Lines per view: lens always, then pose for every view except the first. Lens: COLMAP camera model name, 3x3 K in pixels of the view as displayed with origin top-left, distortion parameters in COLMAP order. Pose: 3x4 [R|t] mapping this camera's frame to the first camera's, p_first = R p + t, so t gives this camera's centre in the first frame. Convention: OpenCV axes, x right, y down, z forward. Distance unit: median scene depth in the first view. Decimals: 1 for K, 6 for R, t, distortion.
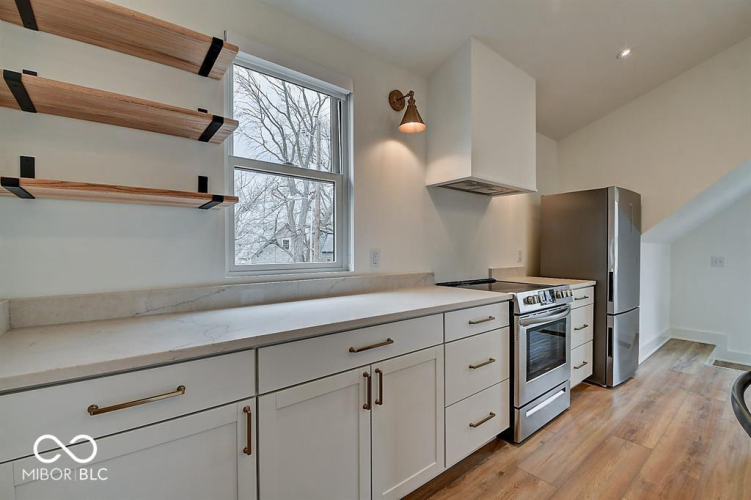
lens RADIAL K [[331.3, 0, 382.3], [0, 331.3, 251.4], [0, 0, 1]] dist [0.015365, -0.010153]
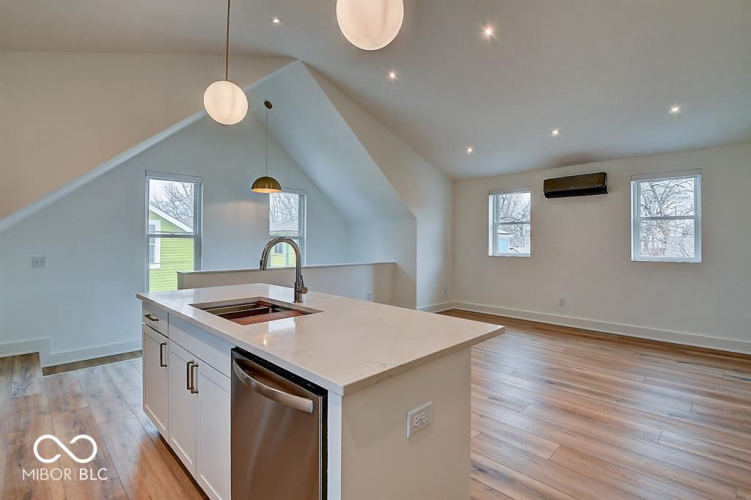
lens RADIAL K [[360.0, 0, 378.3], [0, 360.0, 240.0], [0, 0, 1]] dist [-0.016983, -0.001028]
pose [[-0.087605, 0.004629, 0.996145, -0.111915], [0.004574, 0.999981, -0.004245, -0.039162], [-0.996145, 0.004184, -0.087625, 0.239726]]
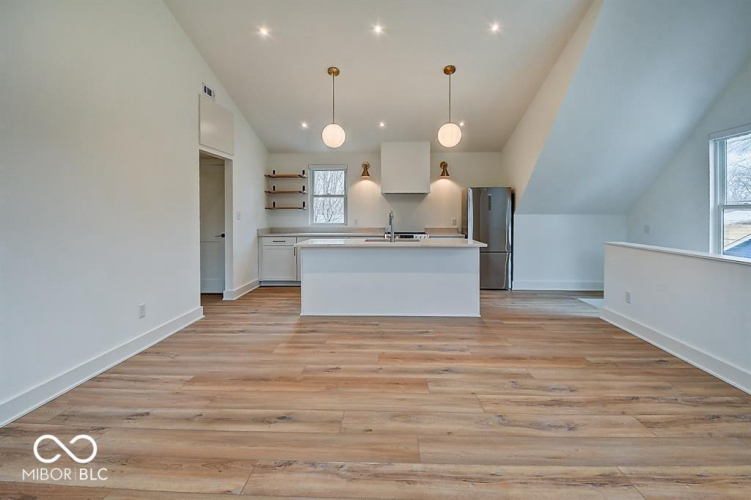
lens RADIAL K [[346.2, 0, 377.0], [0, 346.2, 218.0], [0, 0, 1]] dist [0.022517, -0.021781]
pose [[0.735757, 0.001145, -0.677245, 2.017357], [-0.001926, 0.999998, -0.000402, -0.010290], [0.677243, 0.001600, 0.735758, -1.052292]]
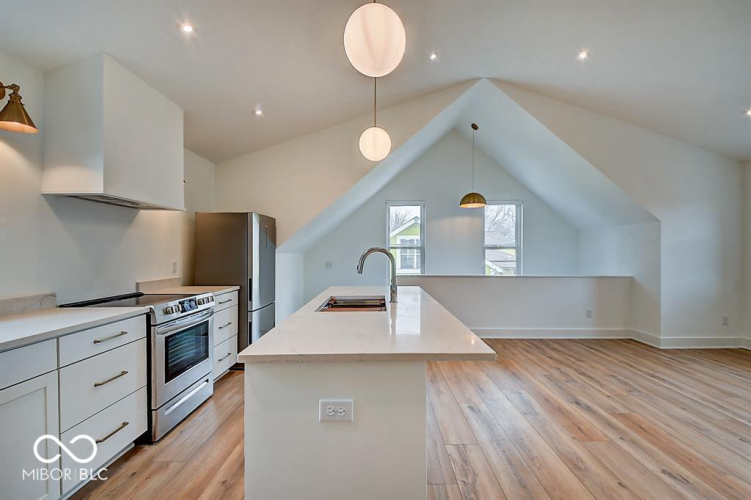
lens RADIAL K [[331.3, 0, 382.3], [0, 331.3, 251.4], [0, 0, 1]] dist [0.015365, -0.010153]
pose [[0.634340, -0.001236, 0.773054, 0.023975], [0.007293, 0.999964, -0.004385, -0.038251], [-0.773020, 0.008420, 0.634326, -0.244119]]
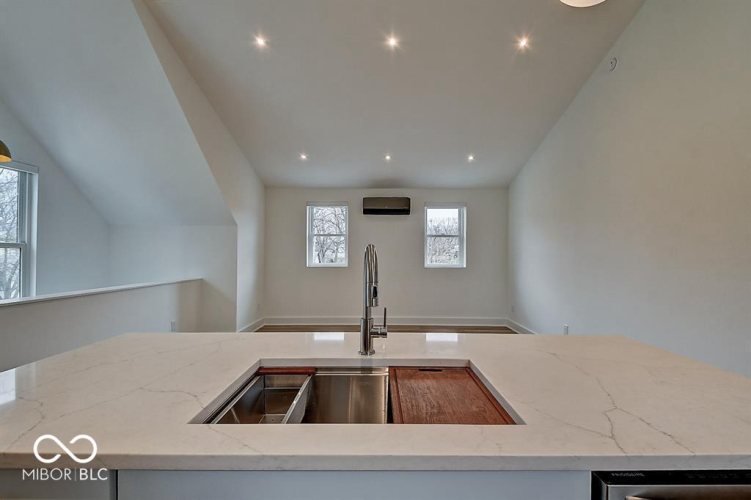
lens RADIAL K [[331.3, 0, 382.3], [0, 331.3, 251.4], [0, 0, 1]] dist [0.015365, -0.010153]
pose [[-0.776333, 0.001287, 0.630322, 0.500126], [0.000038, 0.999998, -0.001996, -0.039568], [-0.630323, -0.001526, -0.776332, 0.750295]]
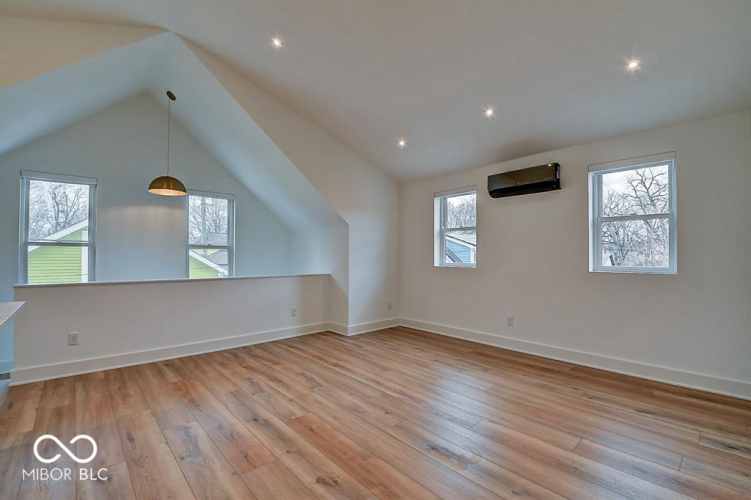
lens RADIAL K [[332.5, 0, 378.0], [0, 332.5, 252.3], [0, 0, 1]] dist [-0.020627, -0.000402]
pose [[-0.042975, 0.008462, 0.999040, 0.340927], [0.007196, 0.999941, -0.008160, -0.005383], [-0.999050, 0.006838, -0.043033, -0.364035]]
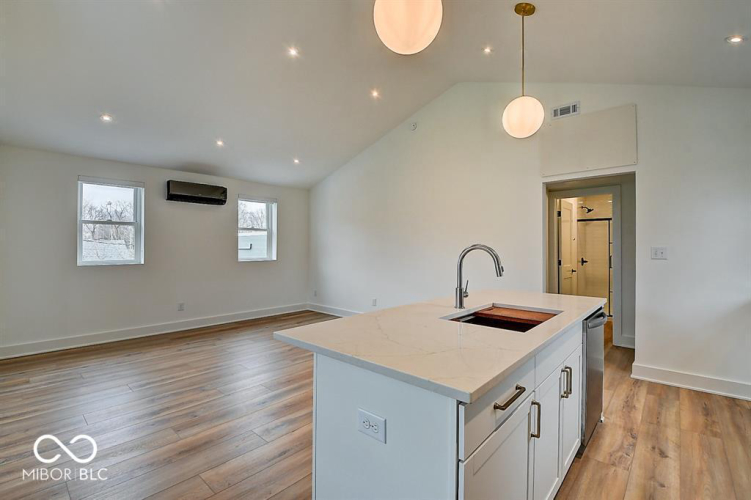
lens RADIAL K [[335.5, 0, 389.3], [0, 335.5, 247.4], [0, 0, 1]] dist [0.022421, -0.018895]
pose [[-0.986597, -0.001779, -0.163168, 1.150490], [-0.003303, 0.999953, 0.009067, -0.050605], [0.163144, 0.009485, -0.986557, 1.221511]]
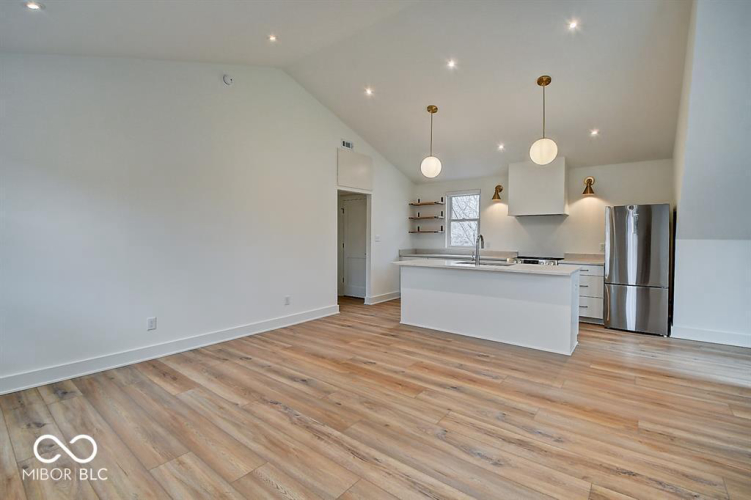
lens RADIAL K [[333.8, 0, 380.9], [0, 333.8, 247.5], [0, 0, 1]] dist [0.017248, -0.018767]
pose [[0.211534, 0.027228, -0.976991, 2.490308], [-0.011557, 0.999612, 0.025356, -0.020617], [0.977302, 0.005927, 0.211766, -0.534413]]
